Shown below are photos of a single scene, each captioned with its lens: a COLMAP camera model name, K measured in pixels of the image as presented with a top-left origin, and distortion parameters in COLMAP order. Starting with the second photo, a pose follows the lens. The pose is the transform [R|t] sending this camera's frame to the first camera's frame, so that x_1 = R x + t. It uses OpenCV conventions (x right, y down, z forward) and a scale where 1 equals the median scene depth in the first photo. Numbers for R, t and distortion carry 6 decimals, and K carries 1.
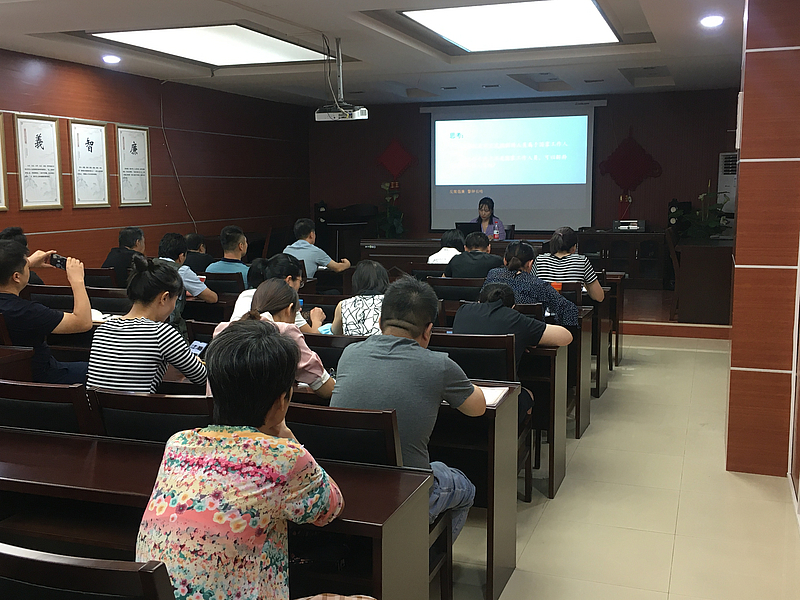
lens RADIAL K [[953.7, 0, 398.4], [0, 953.7, 304.6], [0, 0, 1]] dist [0.048162, 0.000000]
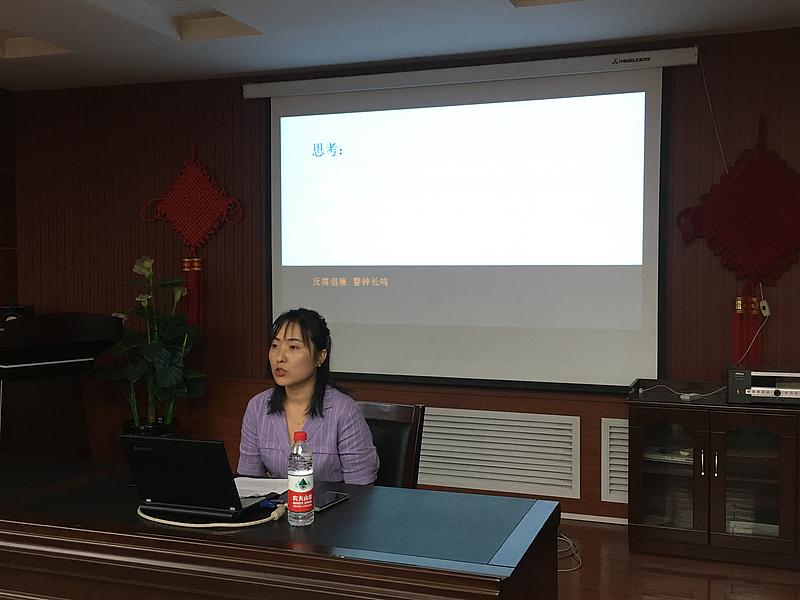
lens RADIAL K [[953.7, 0, 395.8], [0, 953.7, 294.9], [0, 0, 1]] dist [0.048162, 0.000000]
pose [[0.999762, 0.007474, -0.020488, 0.103582], [-0.009430, 0.995229, -0.097106, -0.075612], [0.019665, 0.097276, 0.995063, 0.610509]]
